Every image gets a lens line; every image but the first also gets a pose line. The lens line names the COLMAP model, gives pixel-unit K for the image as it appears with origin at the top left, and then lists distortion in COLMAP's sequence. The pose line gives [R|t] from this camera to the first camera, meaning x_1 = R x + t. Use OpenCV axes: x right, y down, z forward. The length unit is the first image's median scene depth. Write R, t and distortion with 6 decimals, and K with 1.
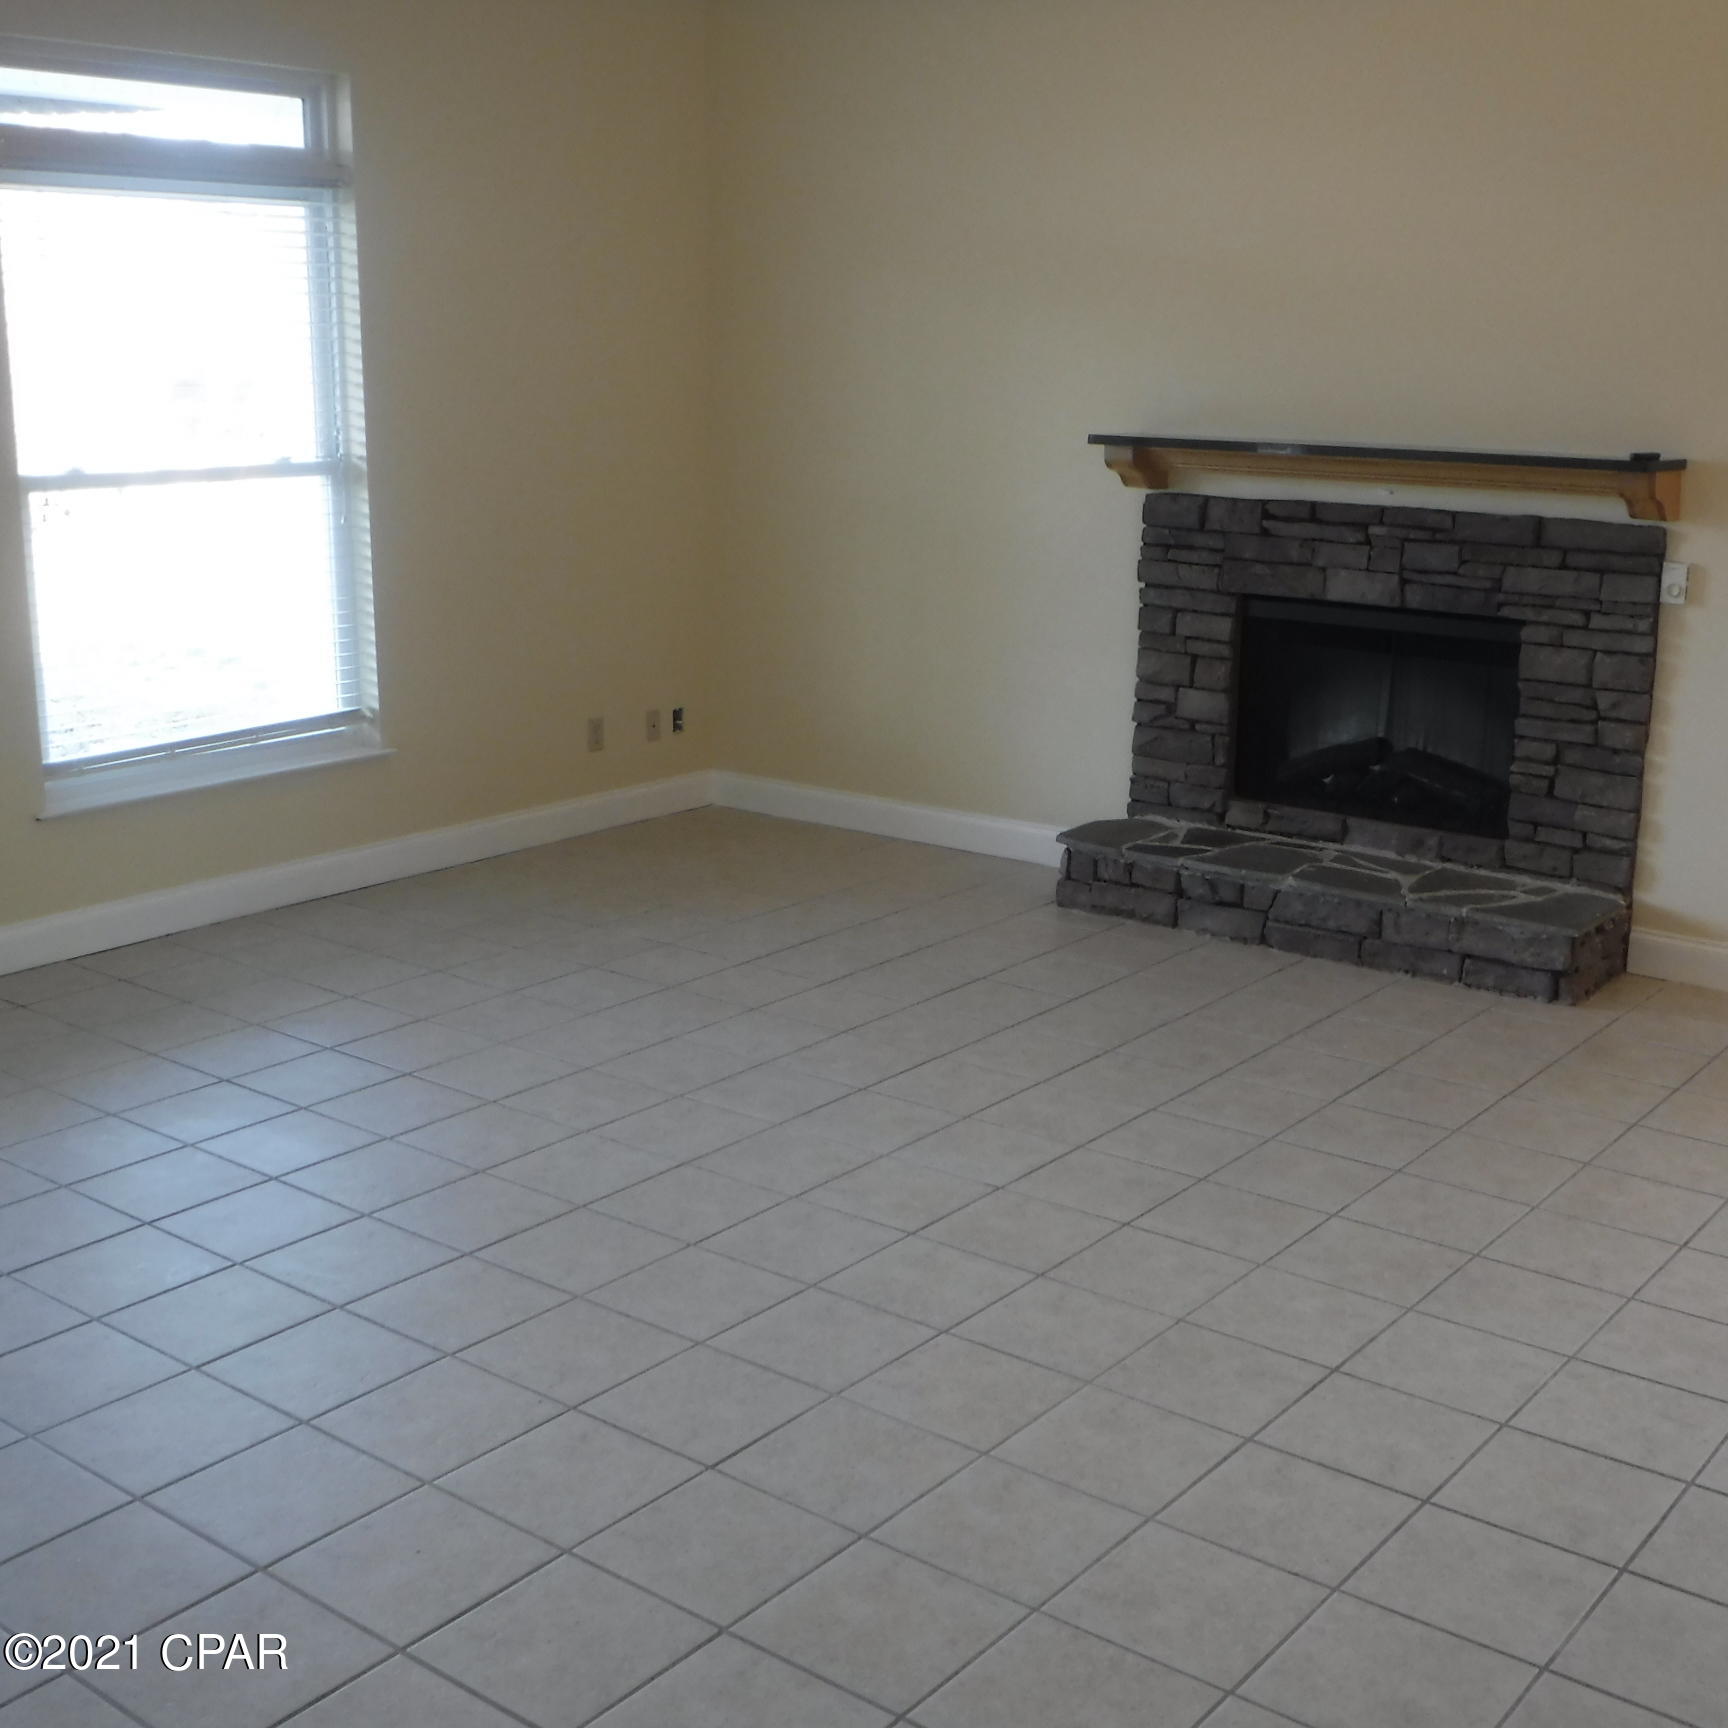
lens RADIAL K [[2099.0, 0, 864.0], [0, 2099.0, 864.0], [0, 0, 1]] dist [-0.092666, 0.009924]
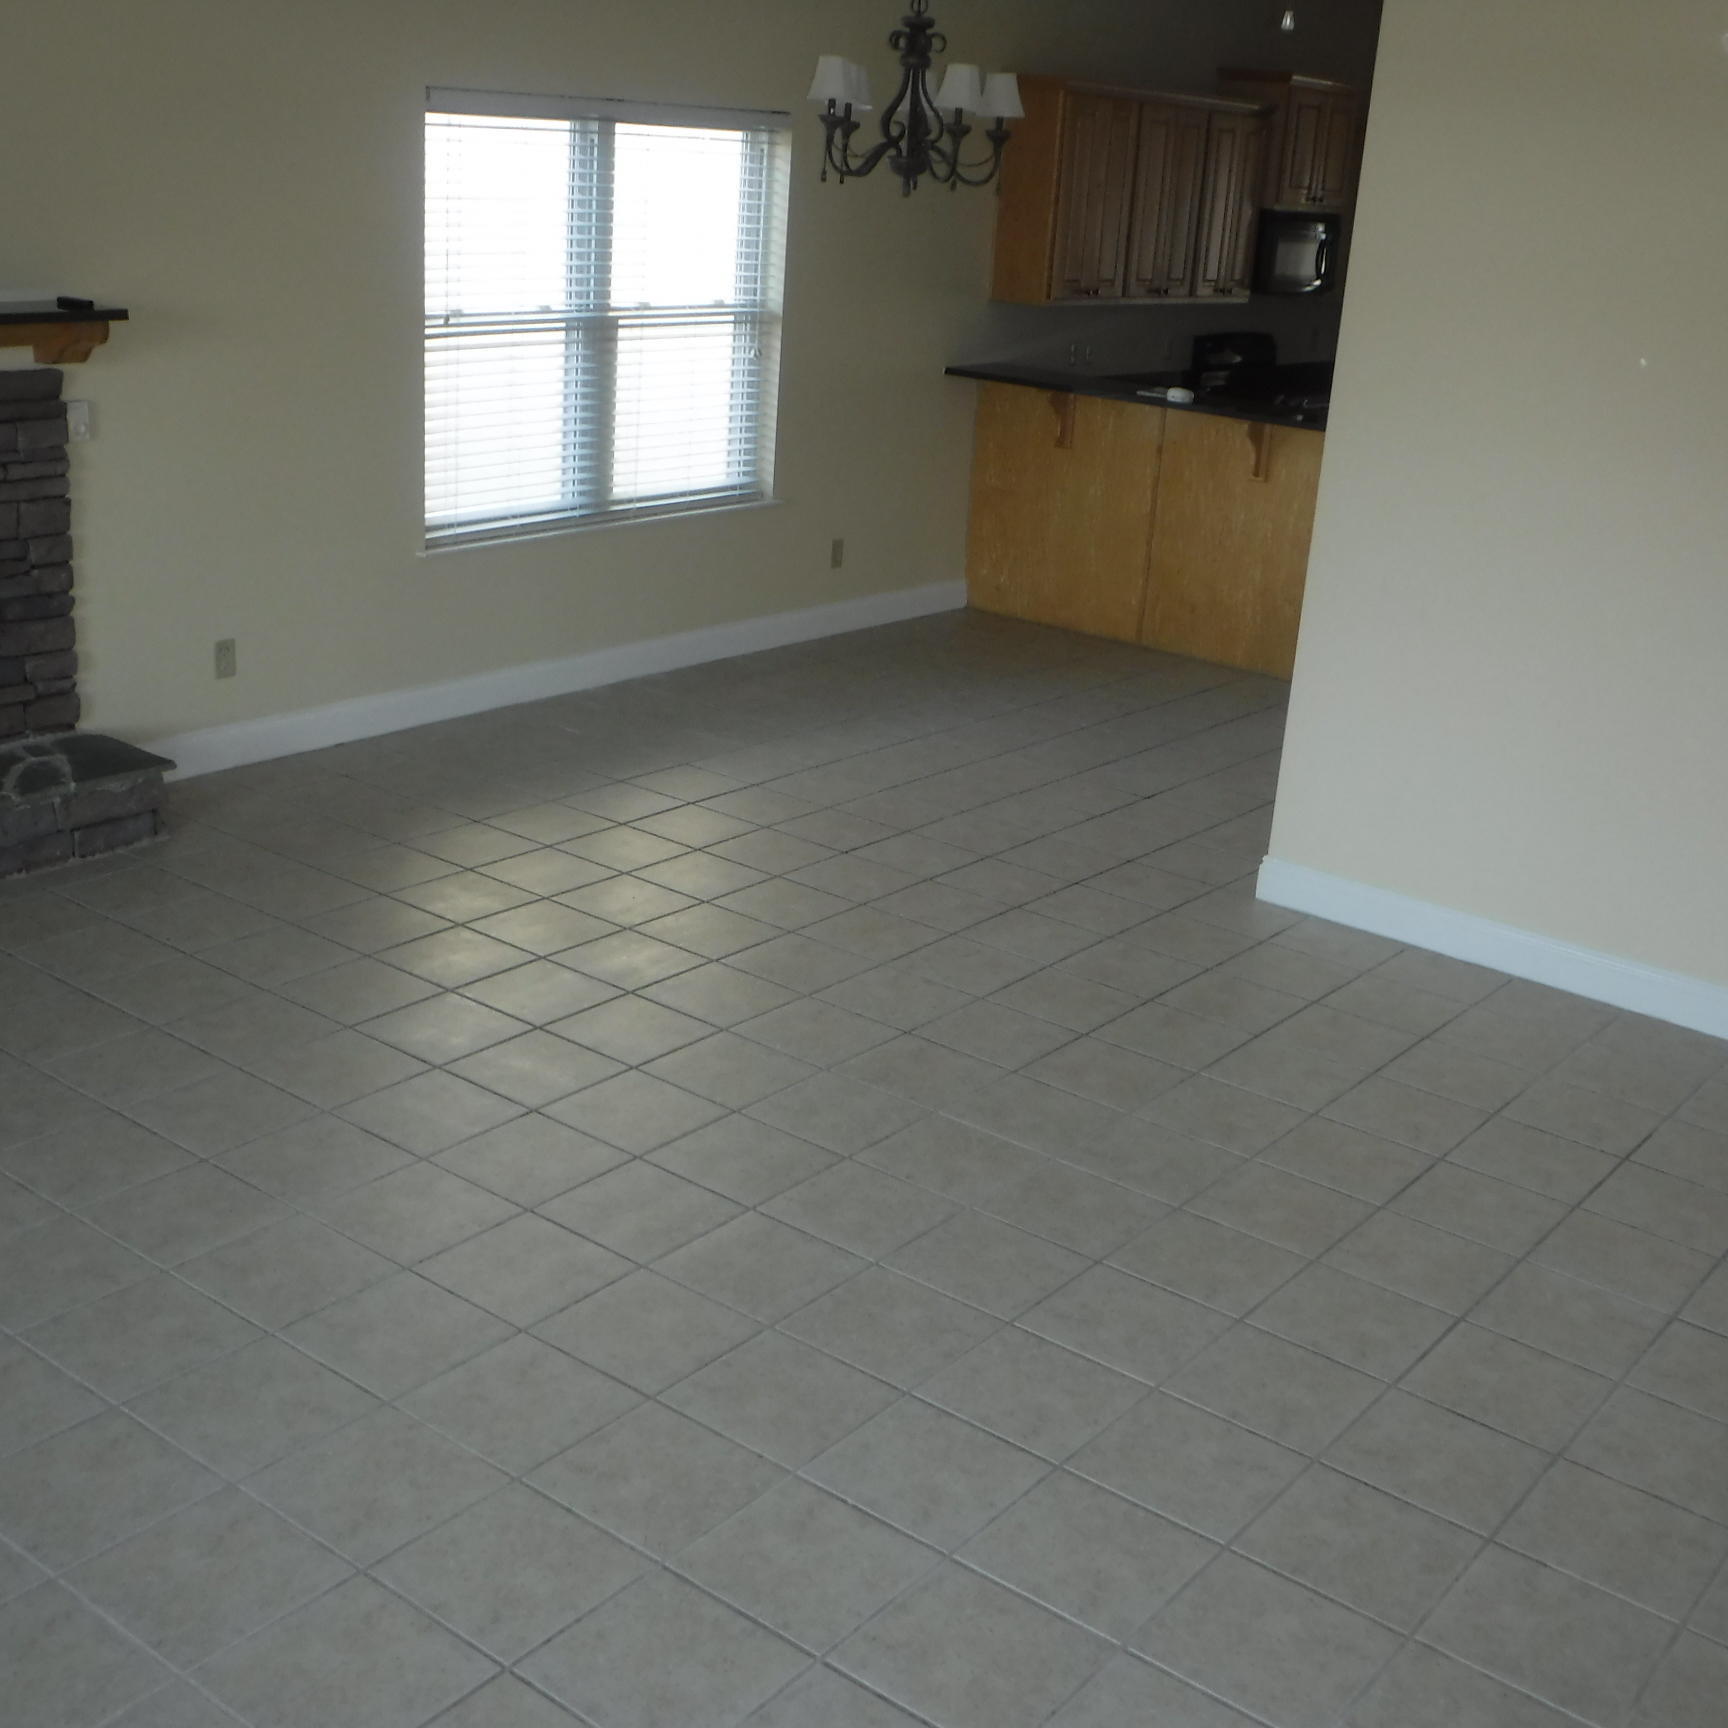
lens RADIAL K [[2099.0, 0, 864.0], [0, 2099.0, 864.0], [0, 0, 1]] dist [-0.092666, 0.009924]
pose [[-0.010022, -0.335188, 0.942098, -0.633359], [0.179388, 0.926258, 0.331460, -0.195269], [-0.983727, 0.172323, 0.050846, 0.578582]]
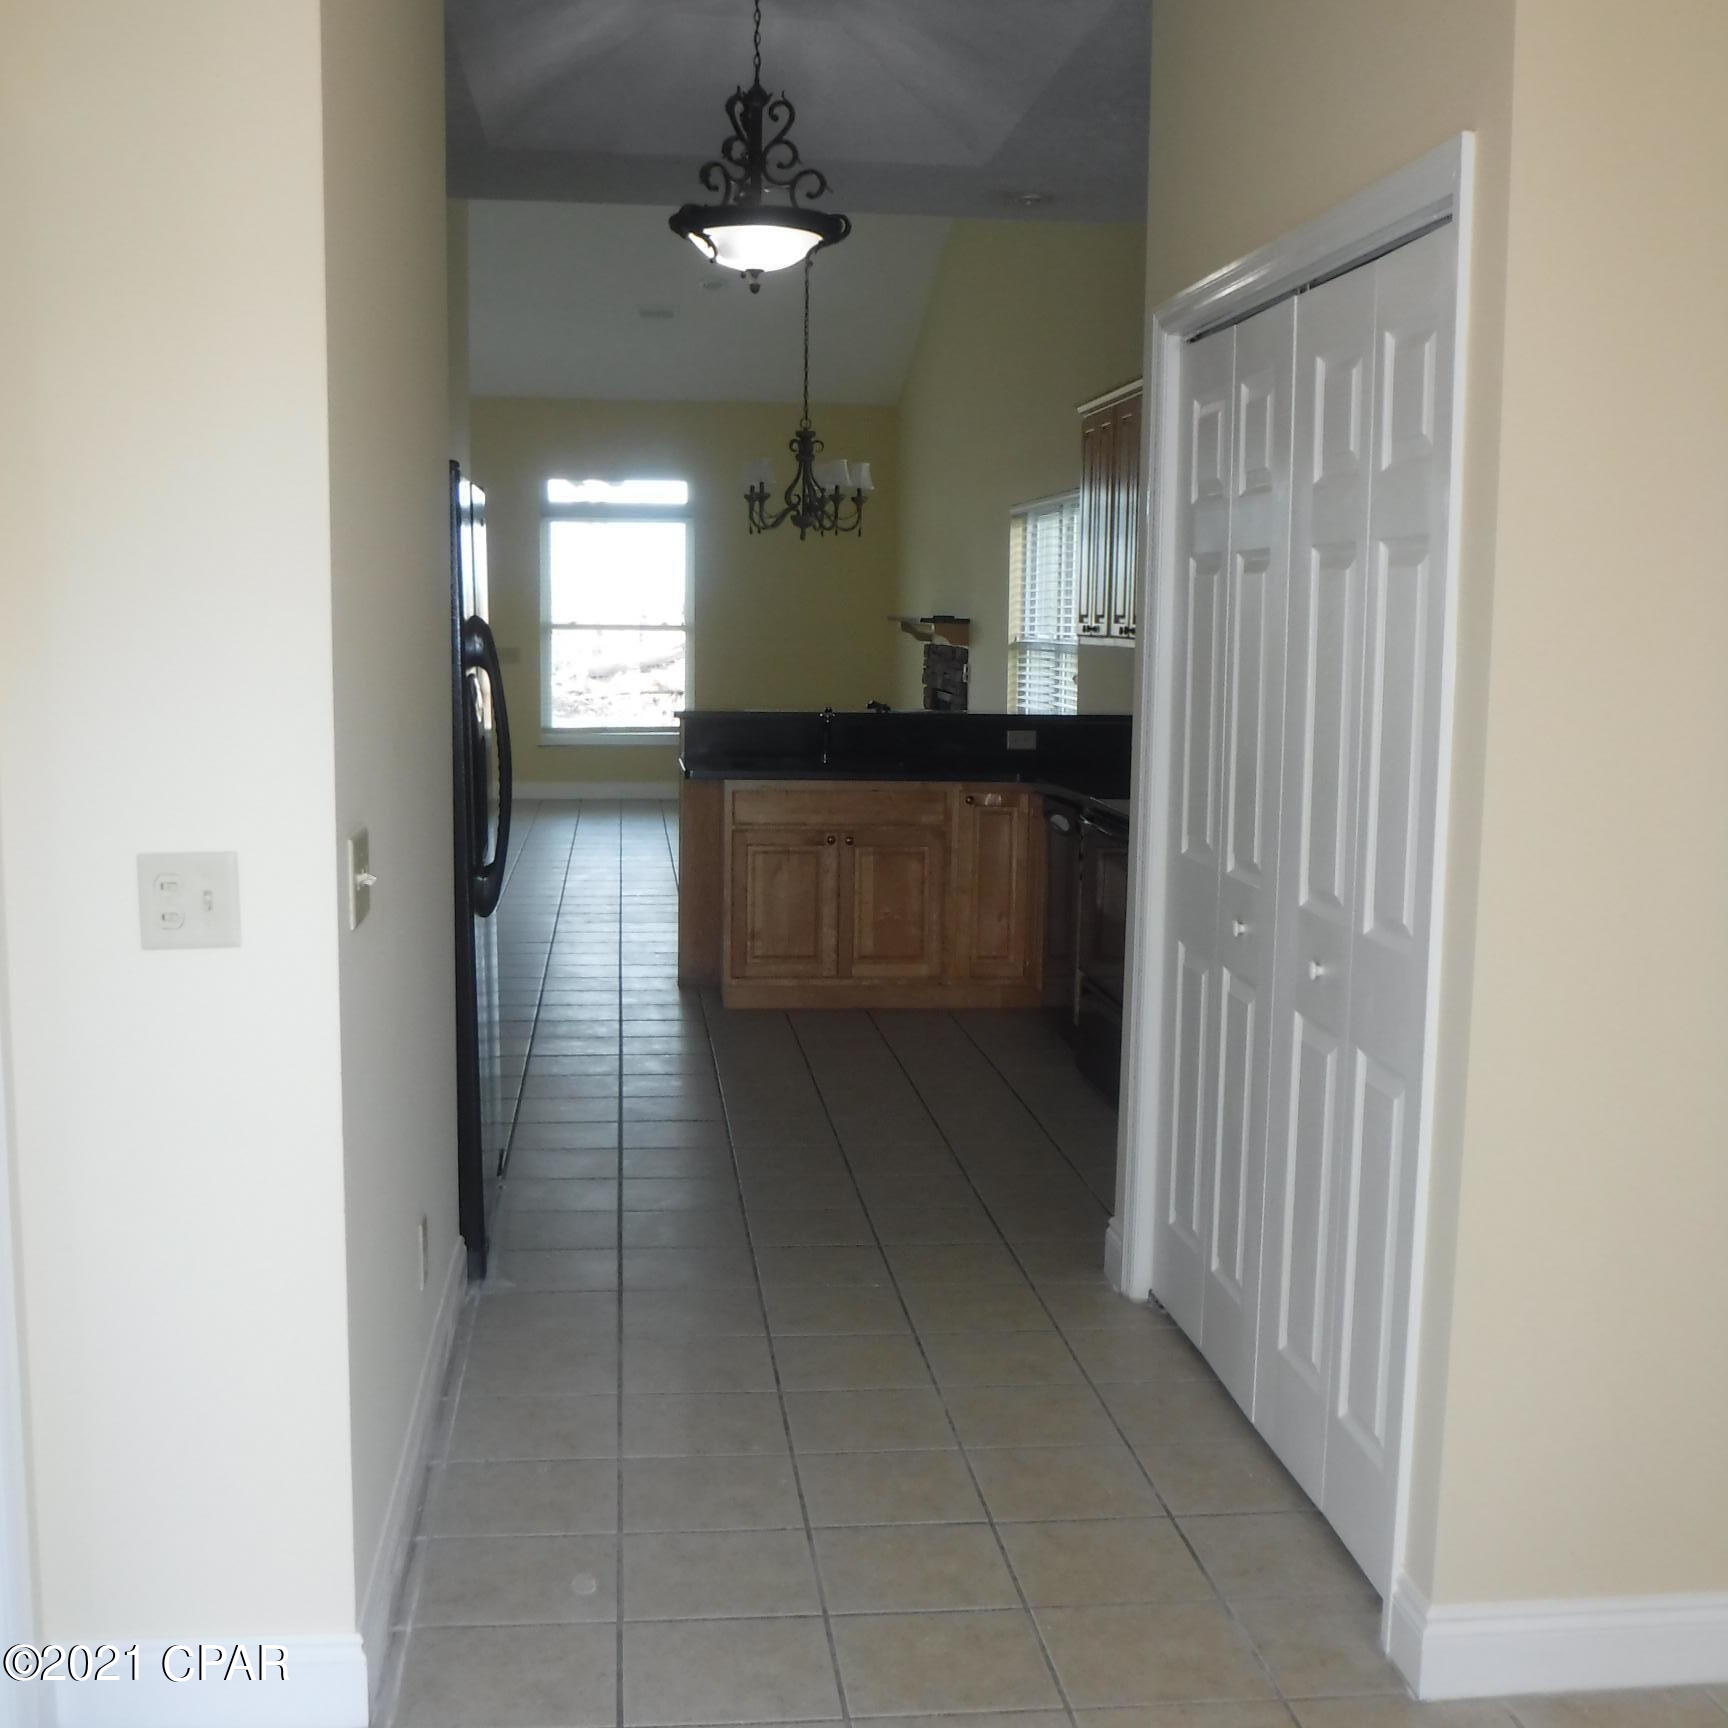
lens RADIAL K [[2099.0, 0, 864.0], [0, 2099.0, 864.0], [0, 0, 1]] dist [-0.092666, 0.009924]
pose [[0.702461, 0.088566, -0.706190, 1.927568], [-0.181612, 0.981686, -0.057535, 0.219955], [0.688161, 0.168669, 0.705680, -0.658032]]
